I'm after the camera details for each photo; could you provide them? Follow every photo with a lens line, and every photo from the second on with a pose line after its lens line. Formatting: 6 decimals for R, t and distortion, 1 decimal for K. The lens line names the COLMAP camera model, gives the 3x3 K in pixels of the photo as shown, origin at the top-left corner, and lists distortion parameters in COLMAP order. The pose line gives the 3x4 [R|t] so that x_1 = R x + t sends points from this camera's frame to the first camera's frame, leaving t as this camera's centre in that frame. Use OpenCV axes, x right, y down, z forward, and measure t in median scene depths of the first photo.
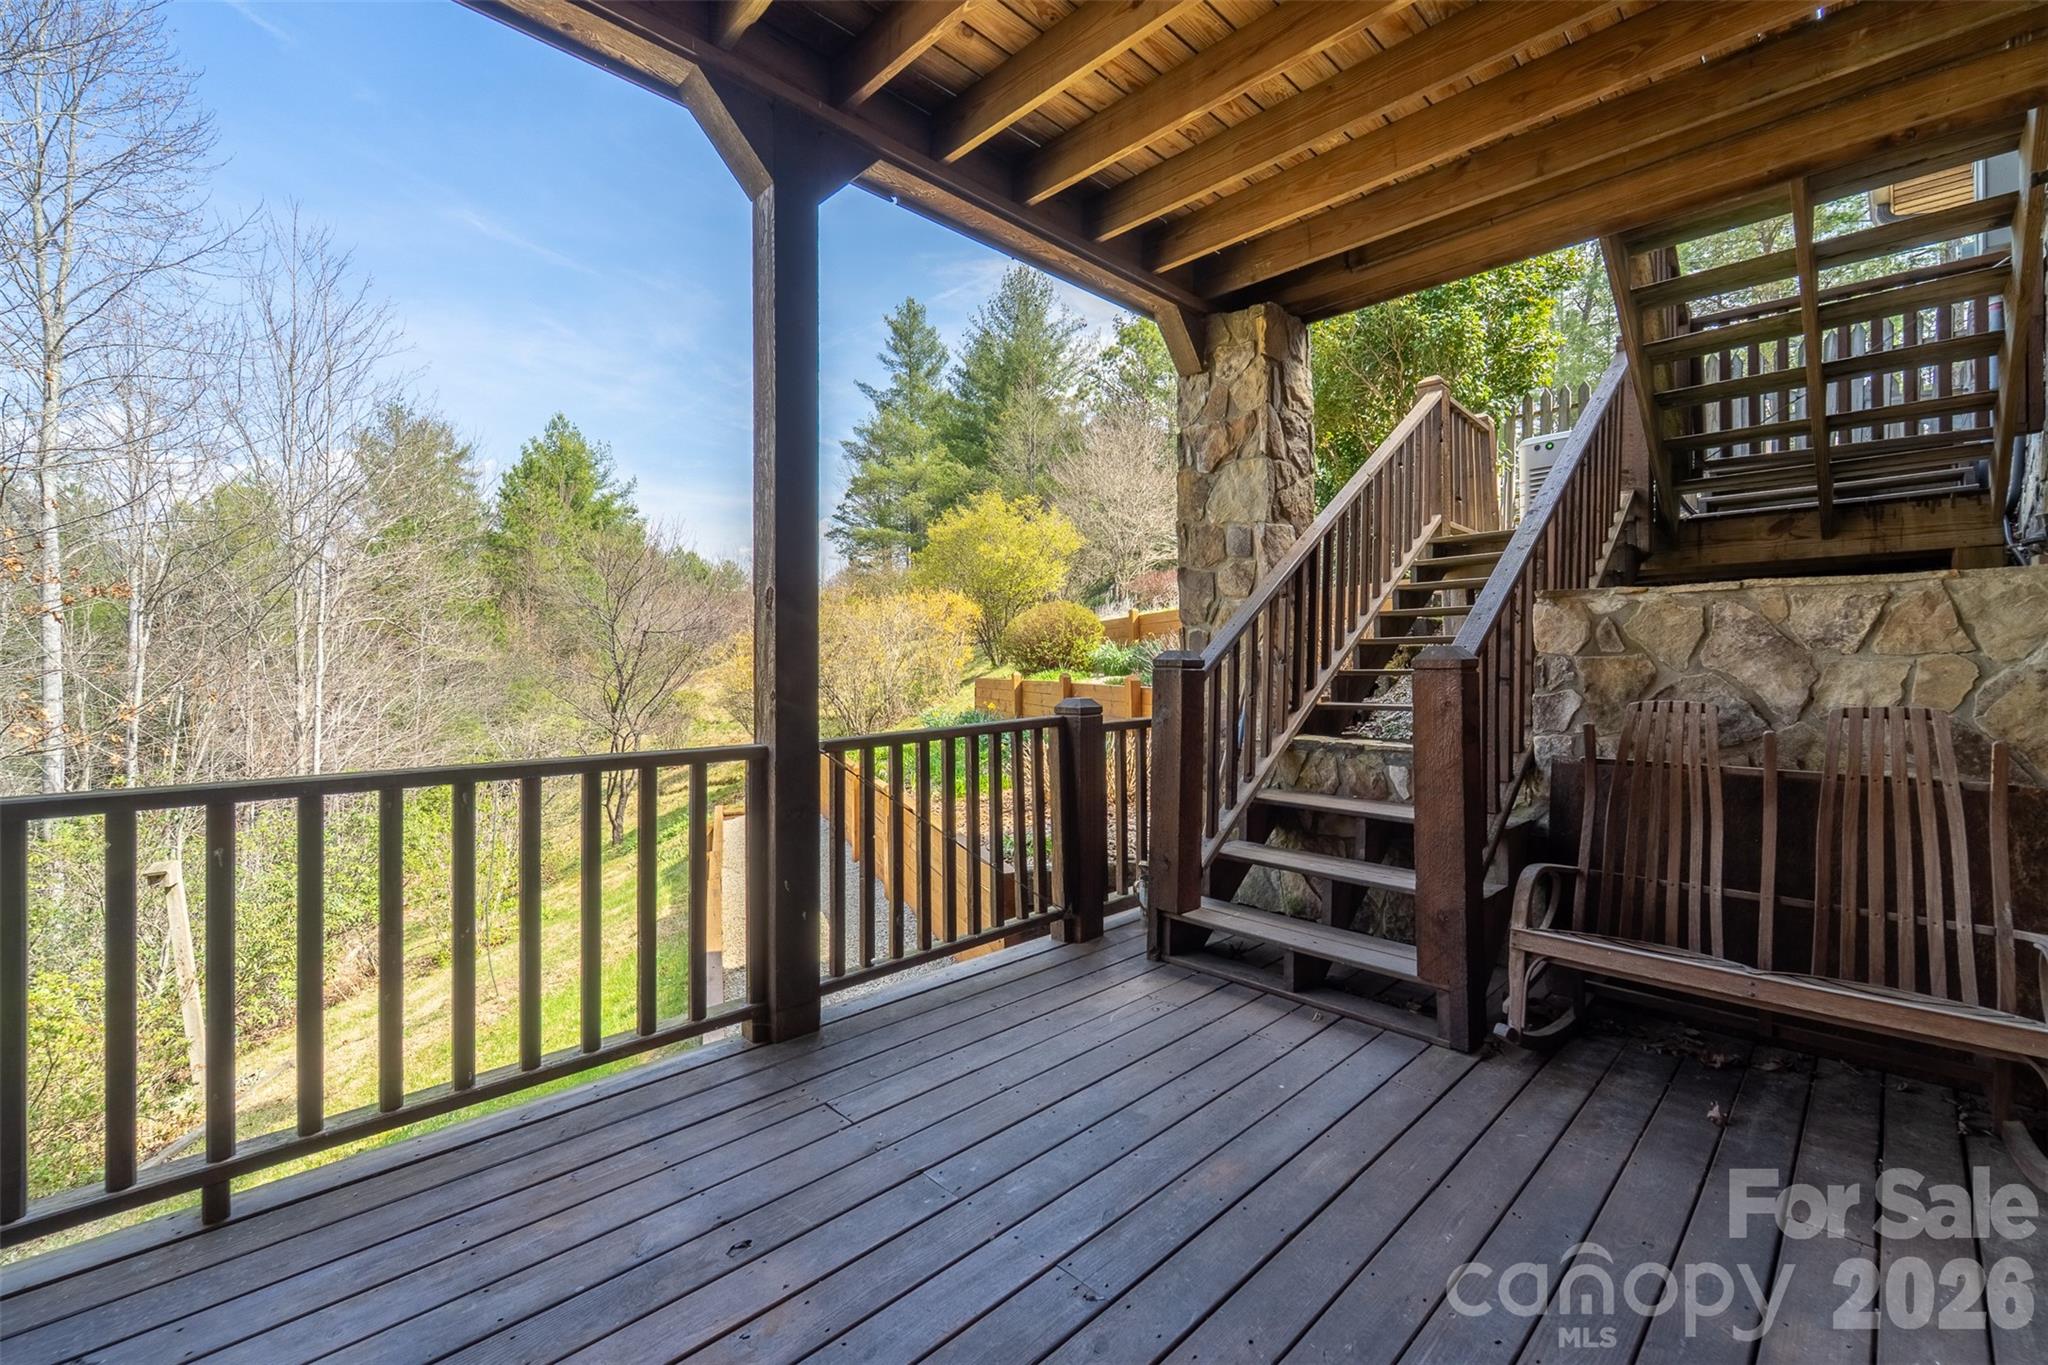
lens RADIAL K [[865.5, 0, 1025.1], [0, 865.5, 673.0], [0, 0, 1]] dist [-0.000244, -0.000200]
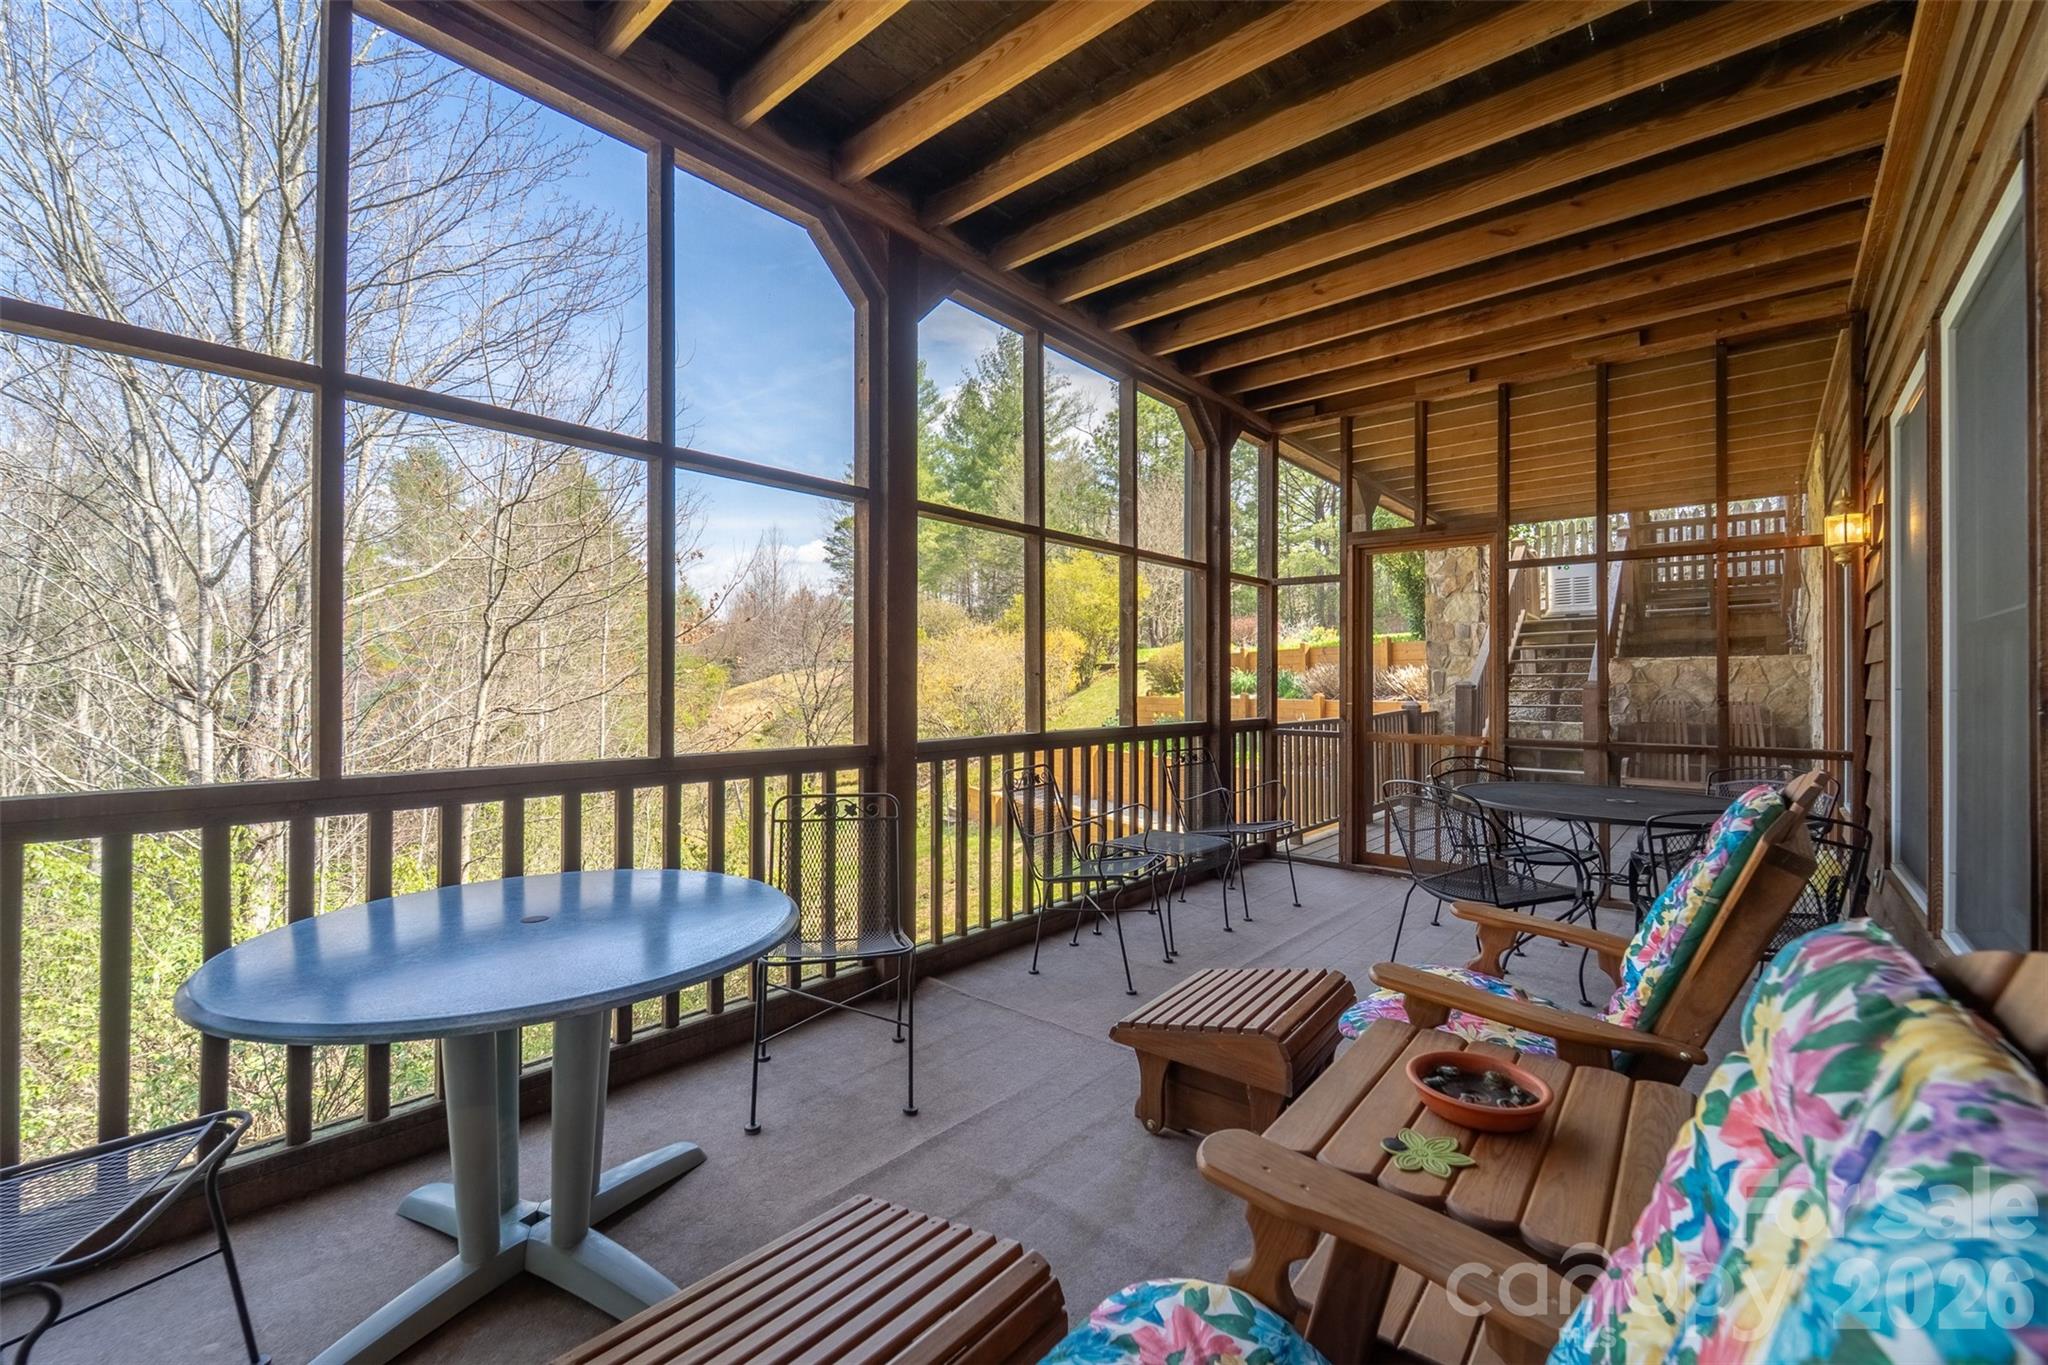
lens RADIAL K [[853.2, 0, 1006.0], [0, 853.2, 688.7], [0, 0, 1]] dist [-0.000208, -0.000018]
pose [[0.997293, -0.000708, 0.073532, -0.272454], [0.001104, 0.999985, -0.005339, 0.001340], [-0.073527, 0.005406, 0.997279, -0.272837]]
